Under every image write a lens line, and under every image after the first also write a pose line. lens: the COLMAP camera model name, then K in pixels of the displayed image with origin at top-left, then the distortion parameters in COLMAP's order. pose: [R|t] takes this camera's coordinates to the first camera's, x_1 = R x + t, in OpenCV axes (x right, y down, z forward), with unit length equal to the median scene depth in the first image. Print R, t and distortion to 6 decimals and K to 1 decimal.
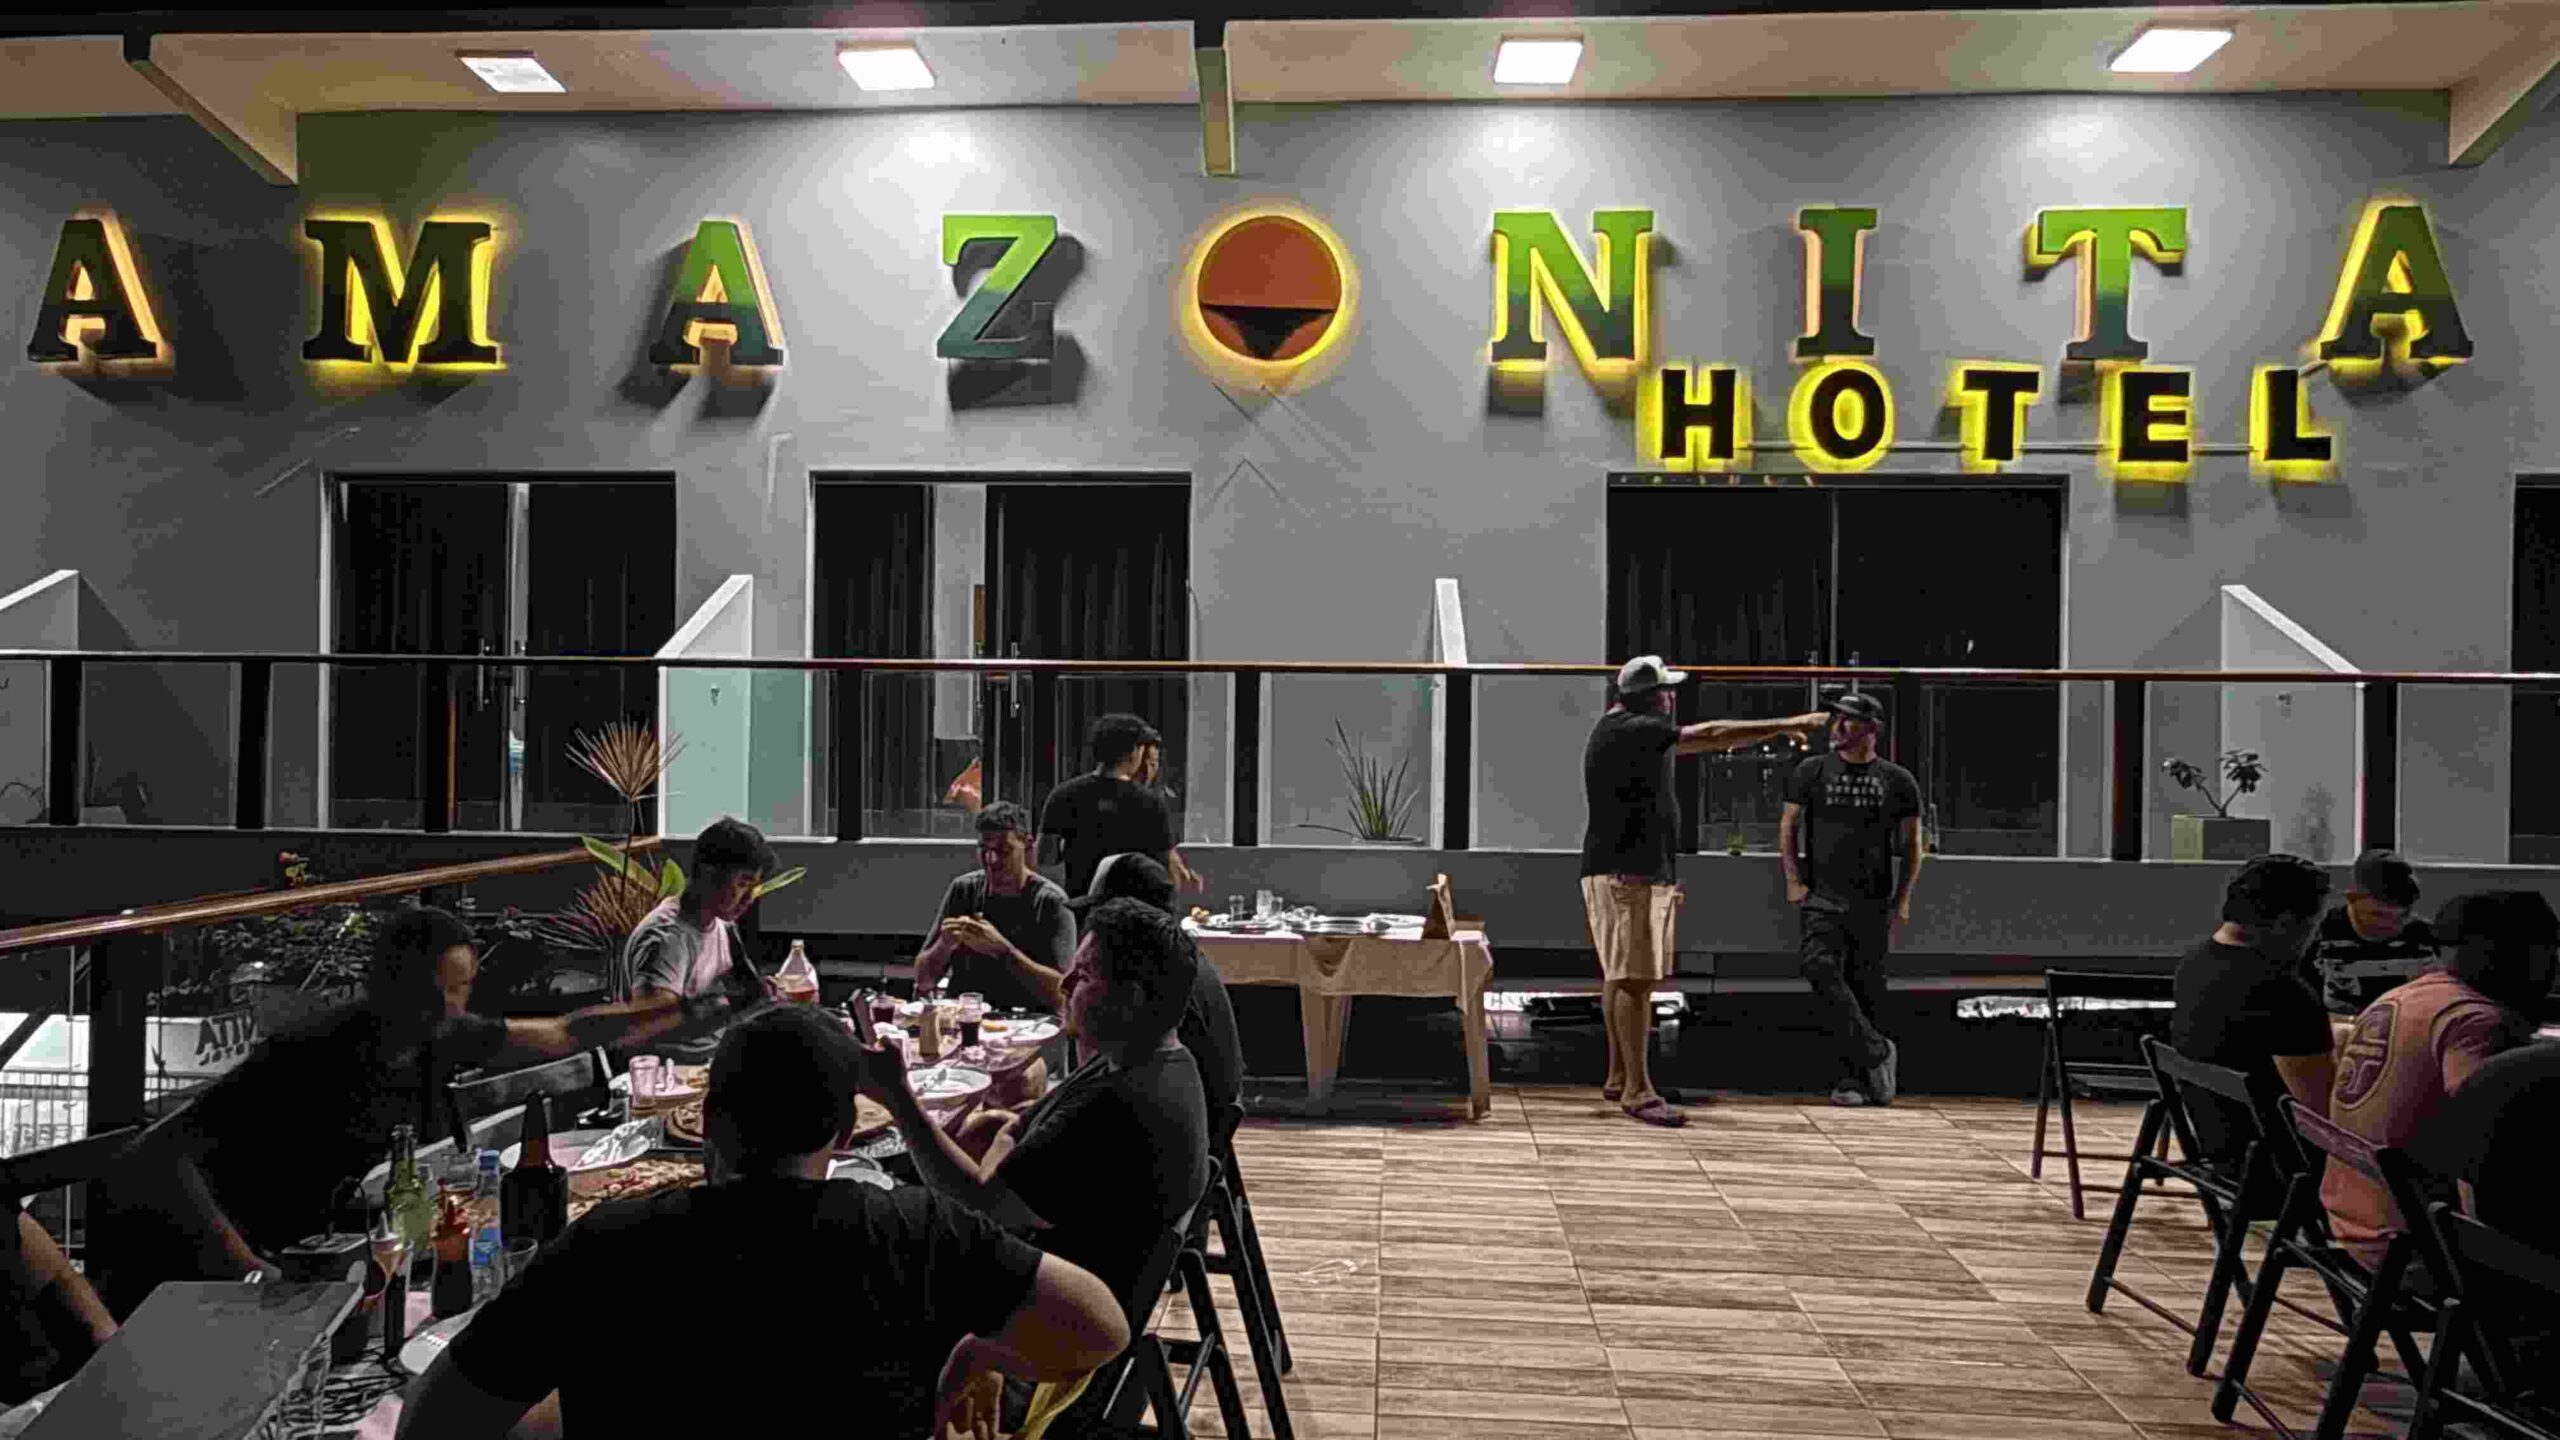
lens RADIAL K [[1507.1, 0, 1284.3], [0, 1507.1, 728.1], [0, 0, 1]] dist [0.001145, 0.000511]
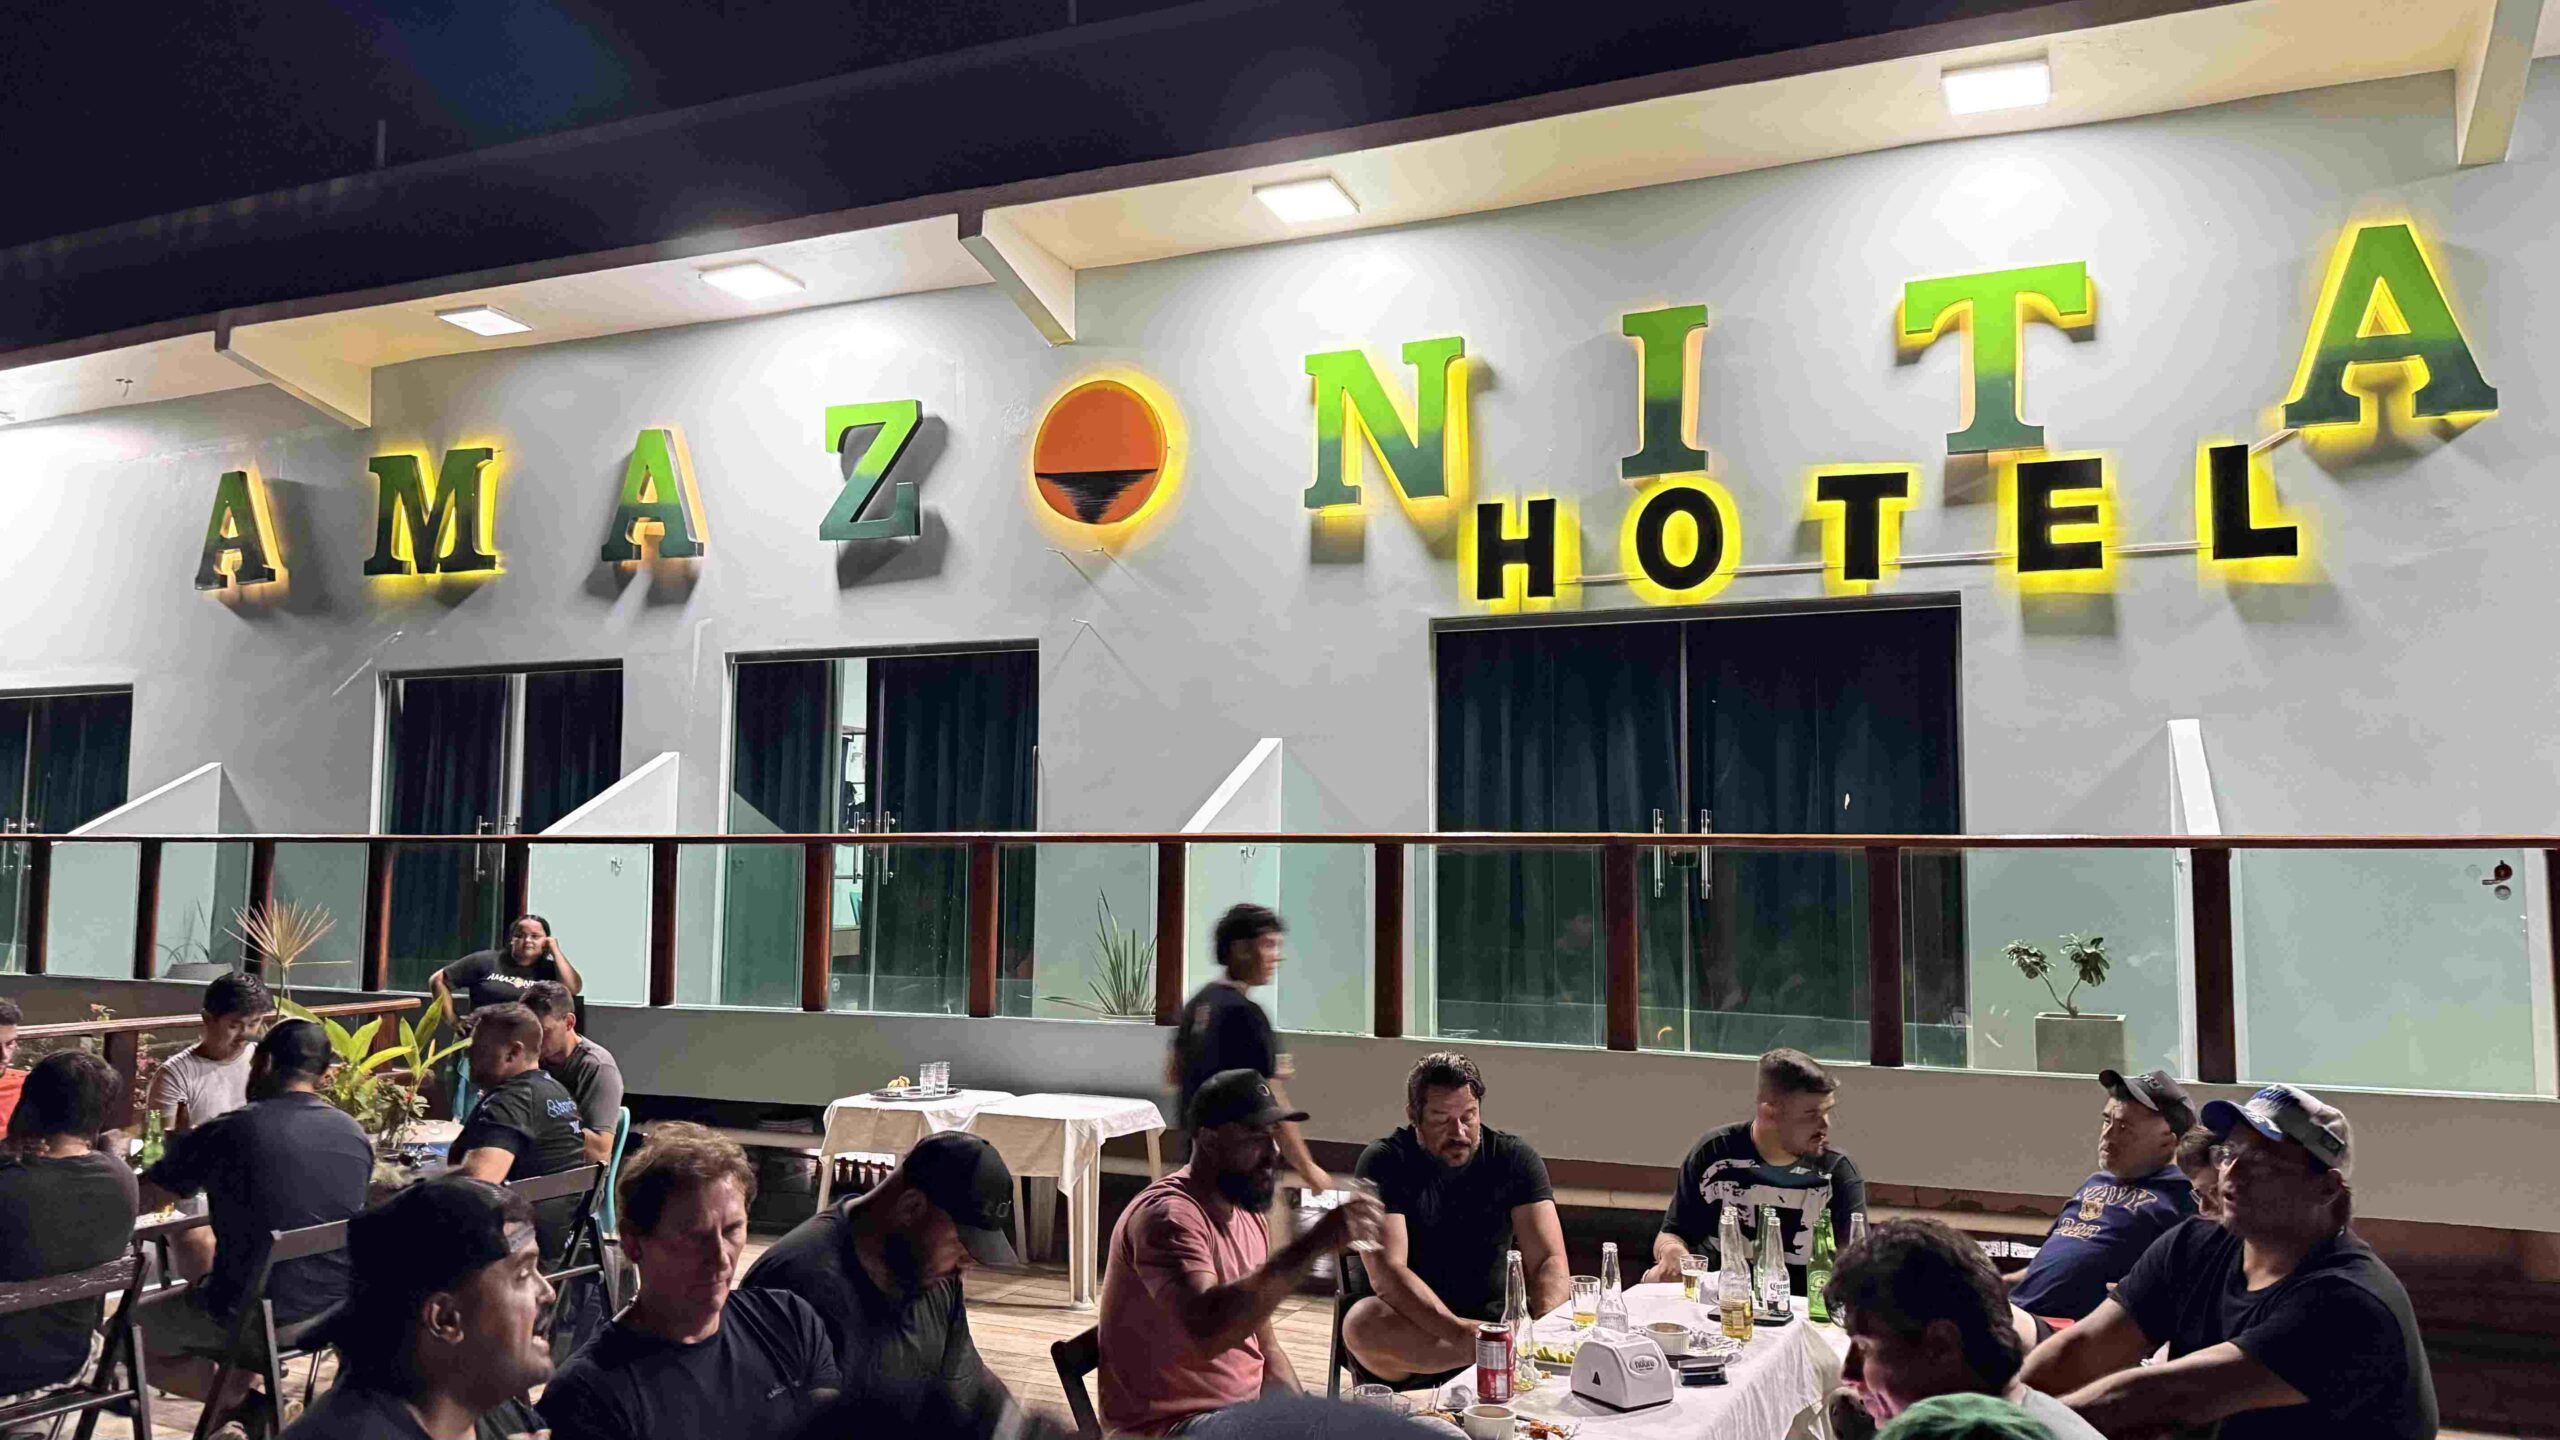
lens RADIAL K [[1774.1, 0, 1274.0], [0, 1774.1, 720.3], [0, 0, 1]] dist [0.121965, -0.186779]
pose [[0.937213, -0.032675, -0.347224, 0.510803], [0.003369, 0.996403, -0.084671, -0.015818], [0.348742, 0.078185, 0.933952, -0.044602]]
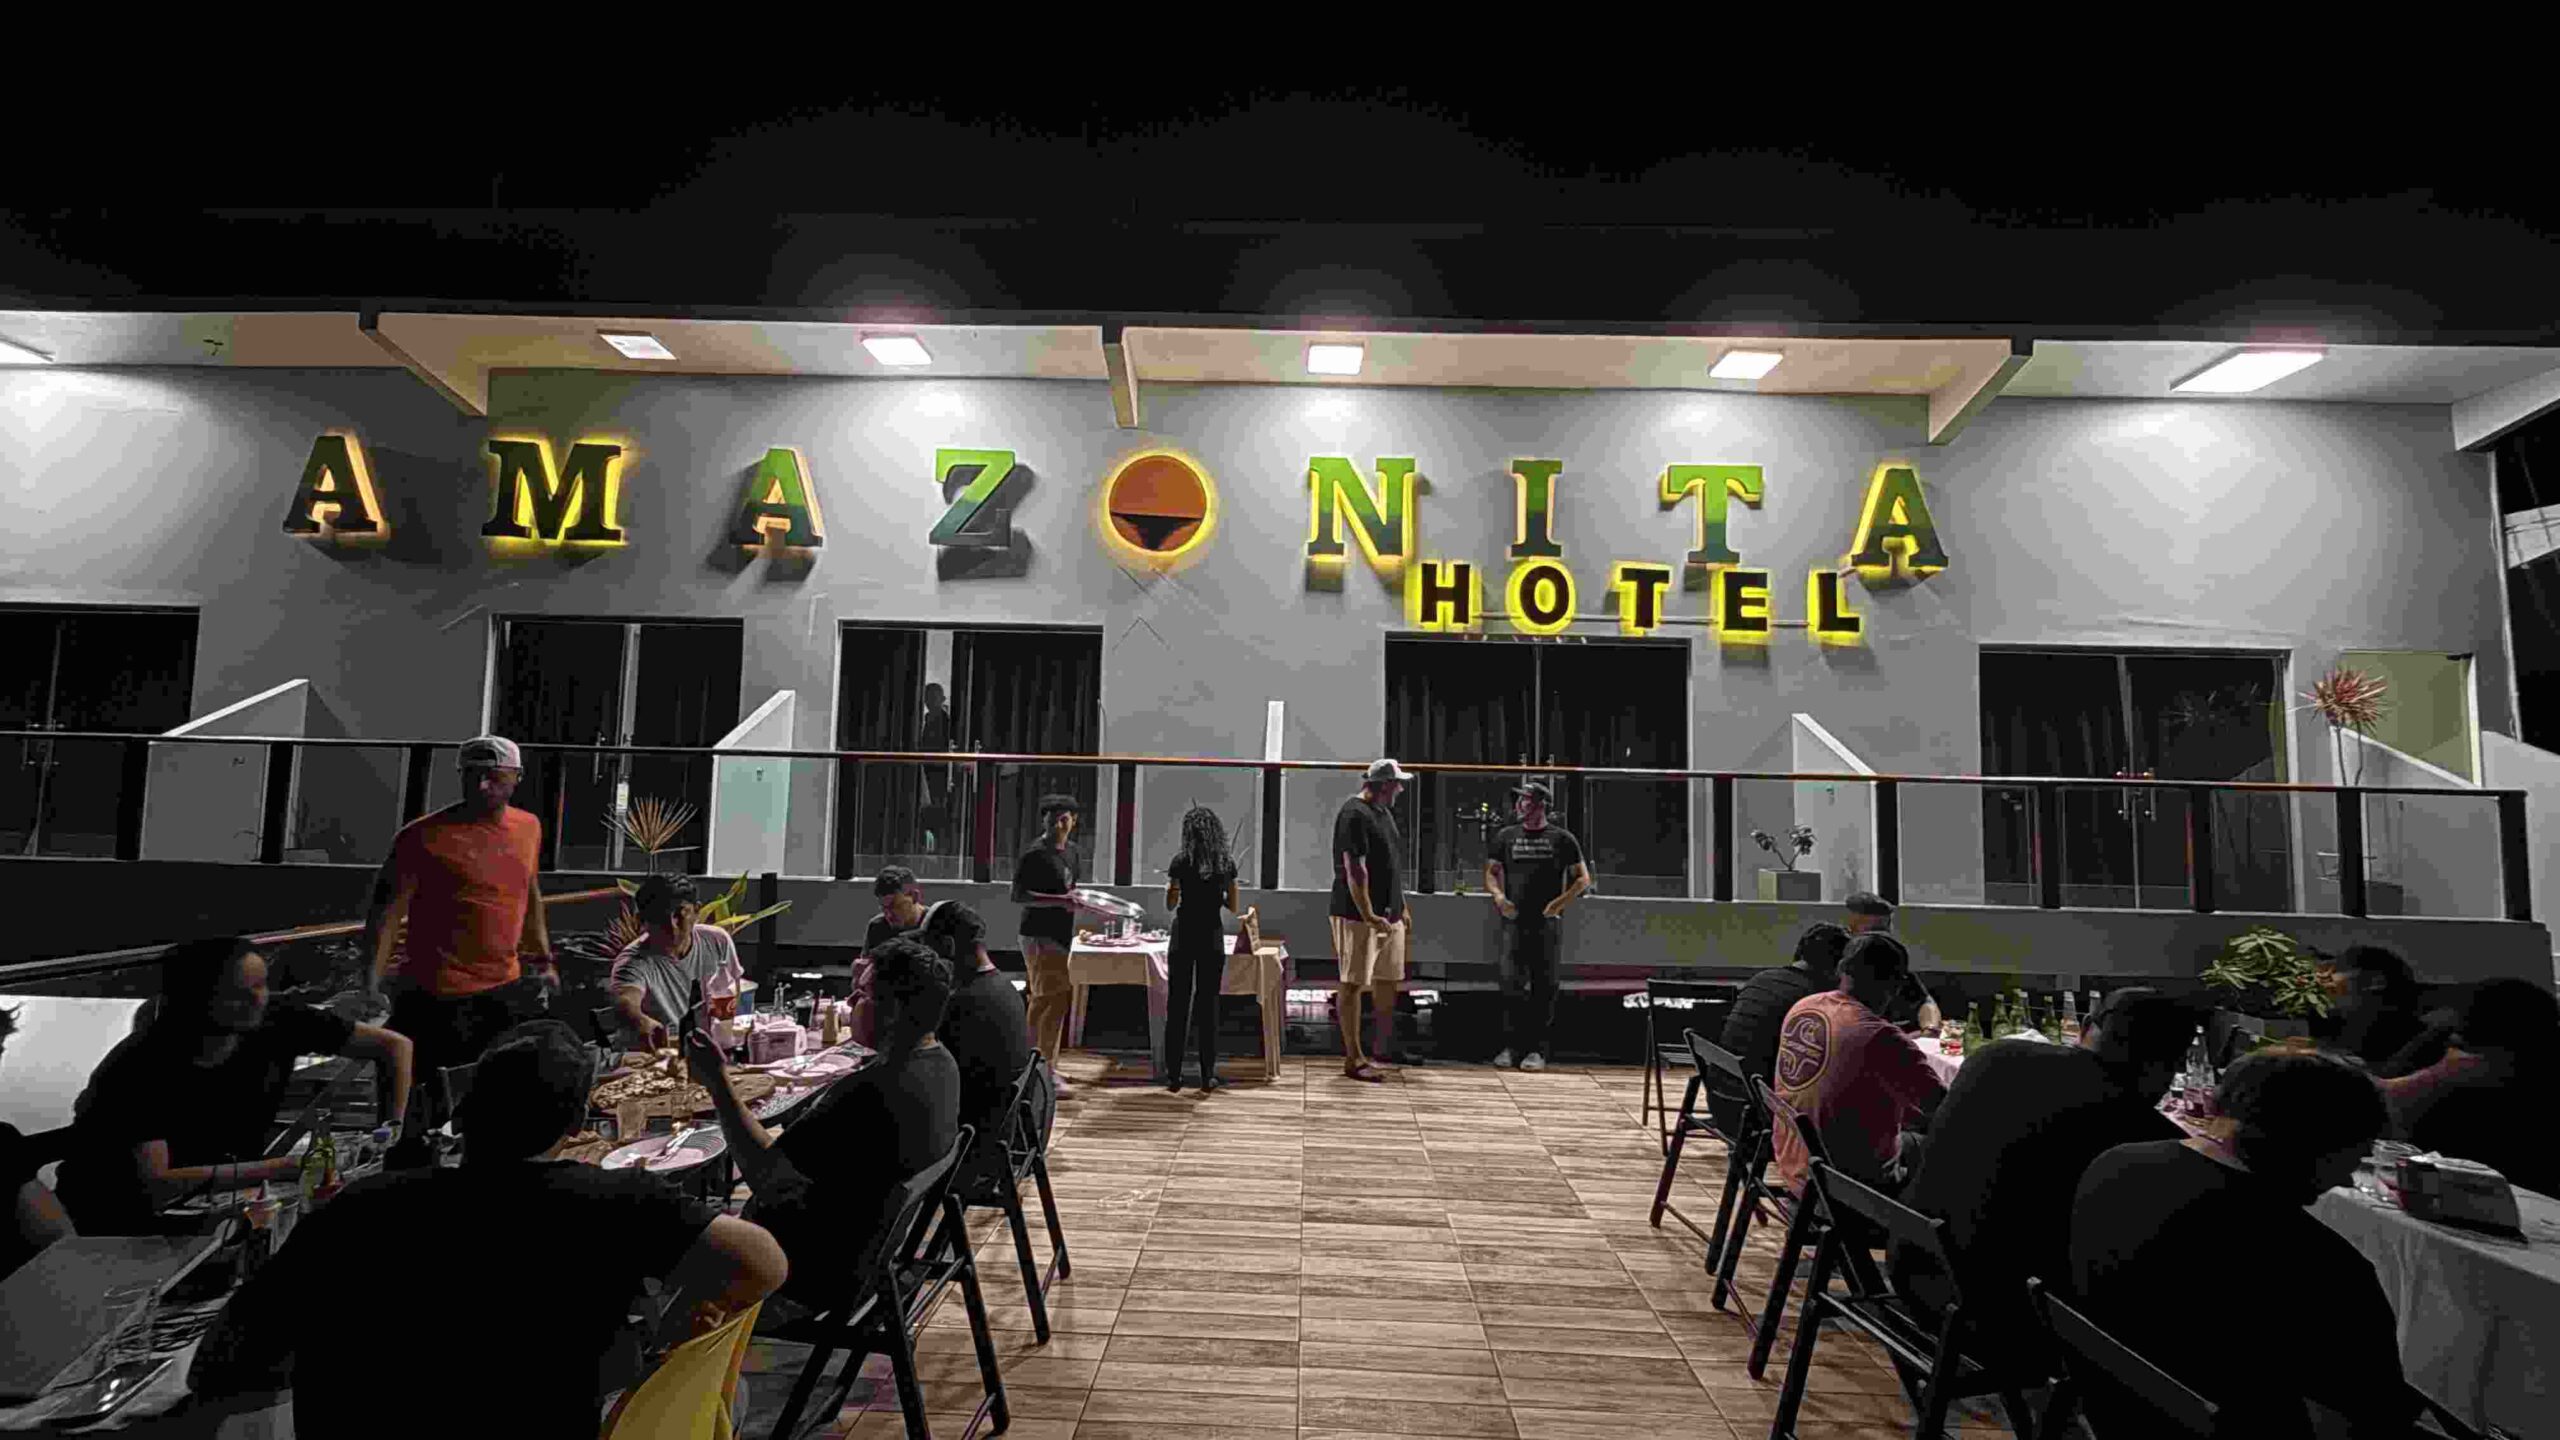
lens RADIAL K [[1030.7, 0, 1280.0], [0, 1030.7, 720.0], [0, 0, 1]] dist [0.001286, -0.000024]
pose [[0.998962, 0.014821, 0.043077, 0.070446], [-0.011655, 0.997276, -0.072839, -0.008105], [-0.044039, 0.072262, 0.996413, 0.004534]]
